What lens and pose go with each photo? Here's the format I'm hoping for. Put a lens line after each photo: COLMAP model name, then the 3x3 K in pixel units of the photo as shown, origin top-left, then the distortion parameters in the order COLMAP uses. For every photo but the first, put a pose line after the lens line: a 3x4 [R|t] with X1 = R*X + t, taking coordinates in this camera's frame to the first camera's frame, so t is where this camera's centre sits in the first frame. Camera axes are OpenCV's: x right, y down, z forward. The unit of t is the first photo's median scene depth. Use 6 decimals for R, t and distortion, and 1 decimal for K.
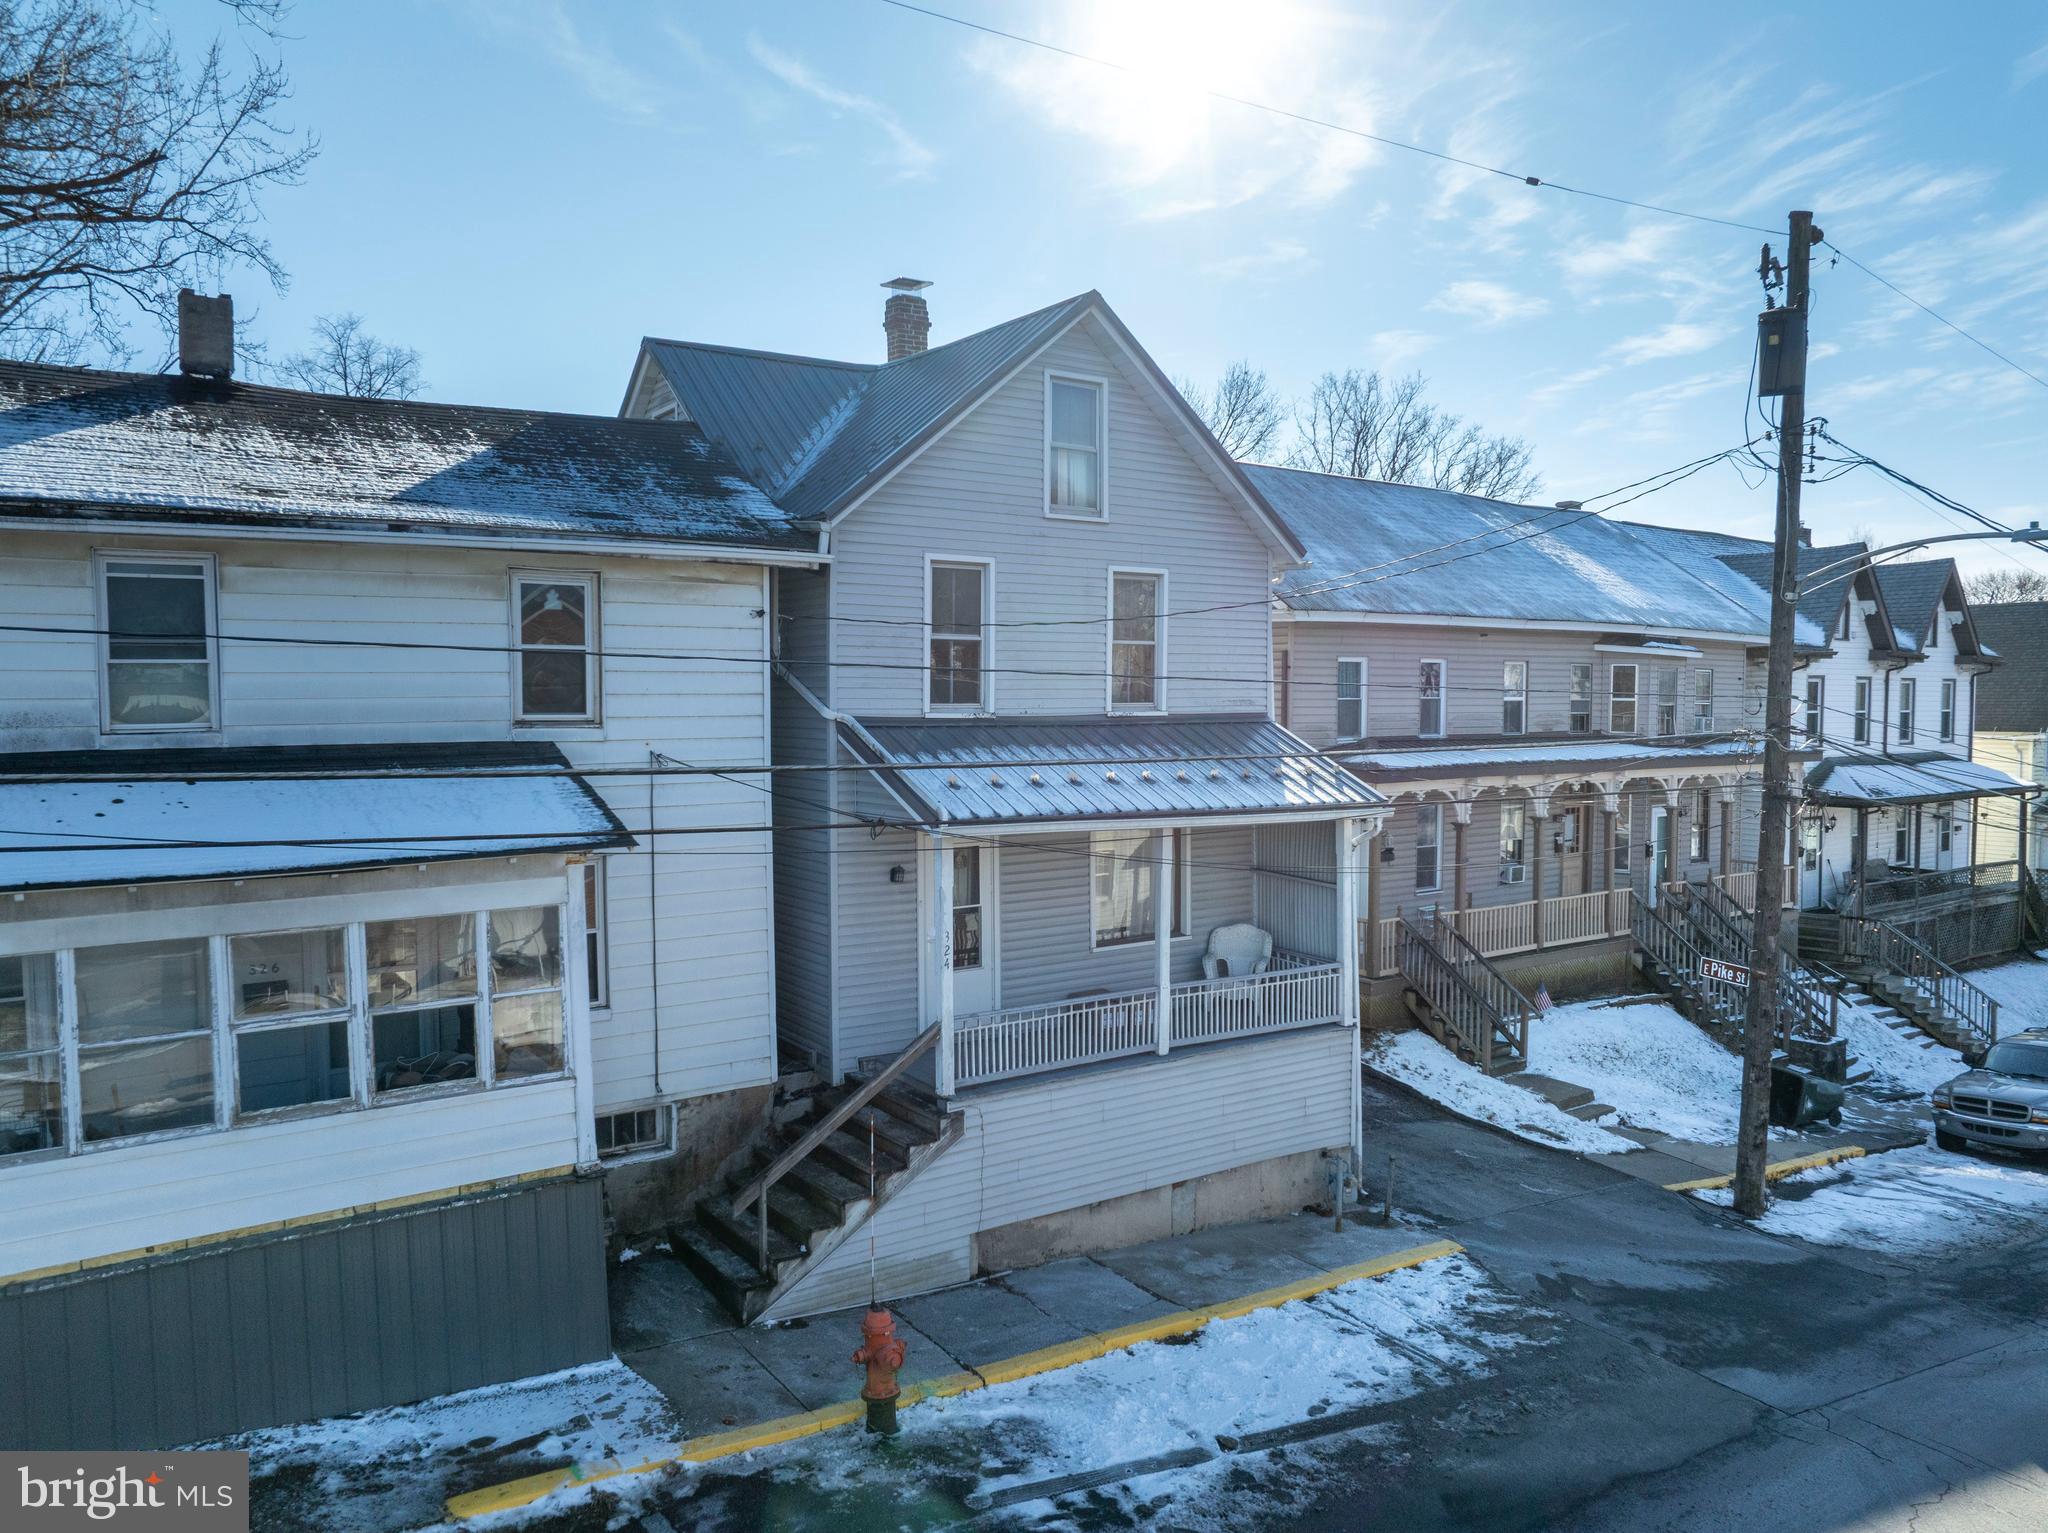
lens RADIAL K [[1438.0, 0, 1033.8], [0, 1438.0, 769.0], [0, 0, 1]] dist [-0.036917, 0.003204]
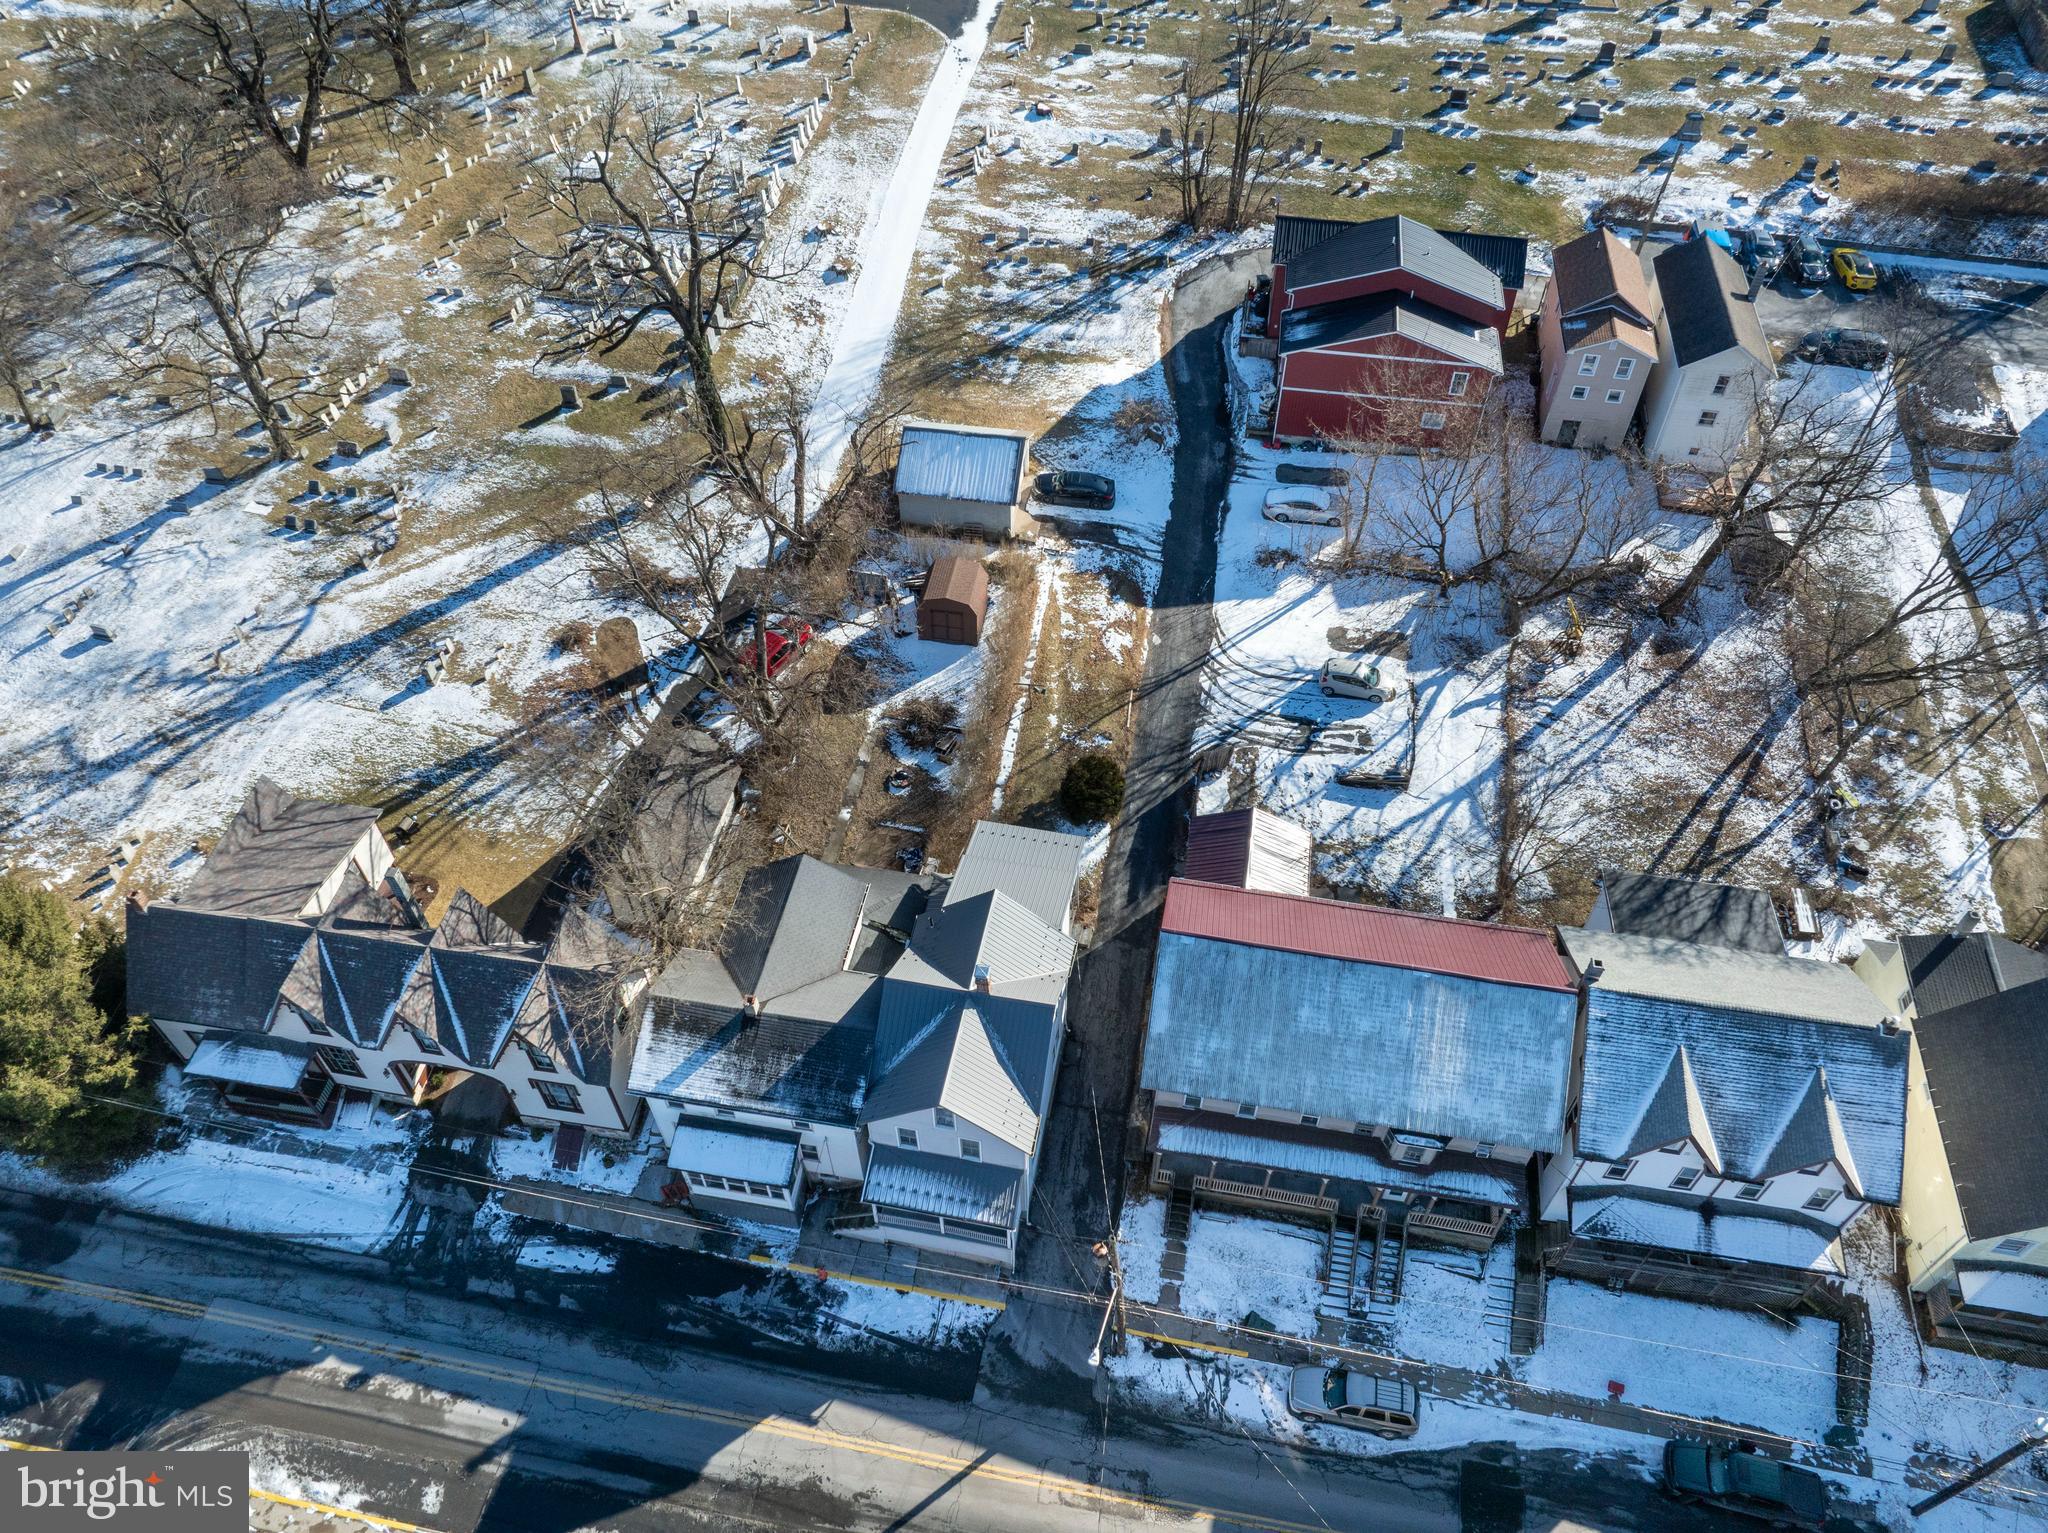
lens RADIAL K [[1438.0, 0, 1033.8], [0, 1438.0, 769.0], [0, 0, 1]] dist [-0.036917, 0.003204]
pose [[0.697087, 0.534176, -0.478254, 1.429914], [-0.036929, 0.692897, 0.720091, -3.421857], [0.716035, -0.484304, 0.502736, -0.129775]]
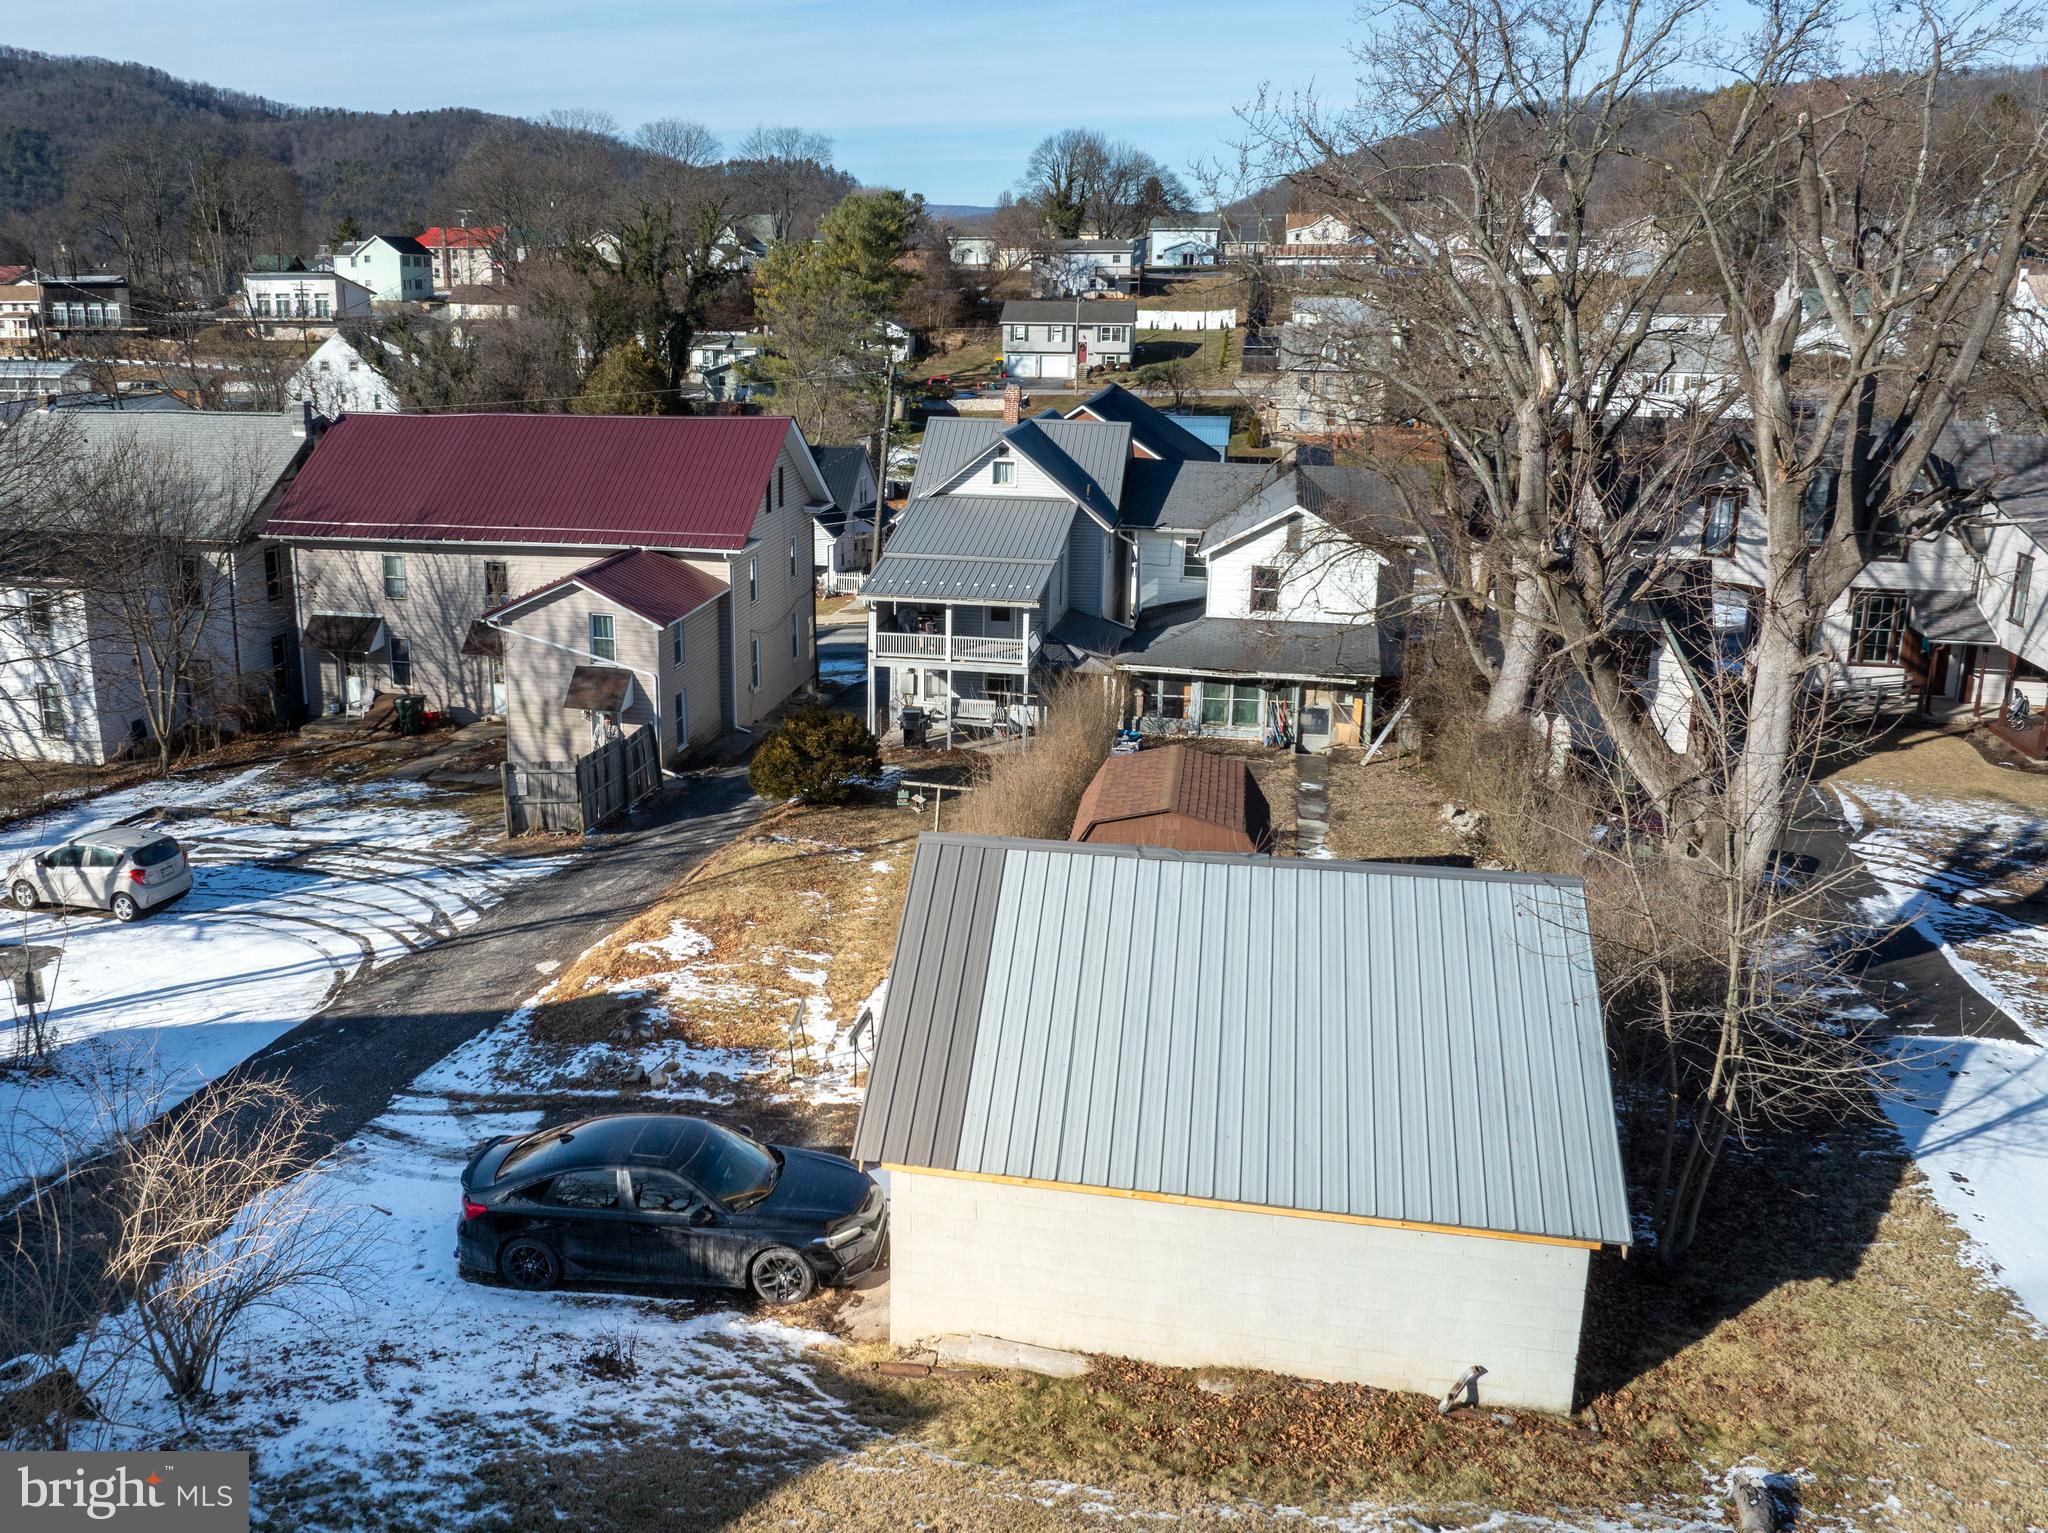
lens RADIAL K [[1668.8, 0, 866.2], [0, 1668.8, 640.7], [0, 0, 1]] dist [-0.040593, -0.005902]
pose [[-0.643461, -0.173296, 0.745605, -2.720723], [0.041559, 0.964691, 0.260083, -0.868816], [-0.764350, 0.198340, -0.613539, 3.937422]]
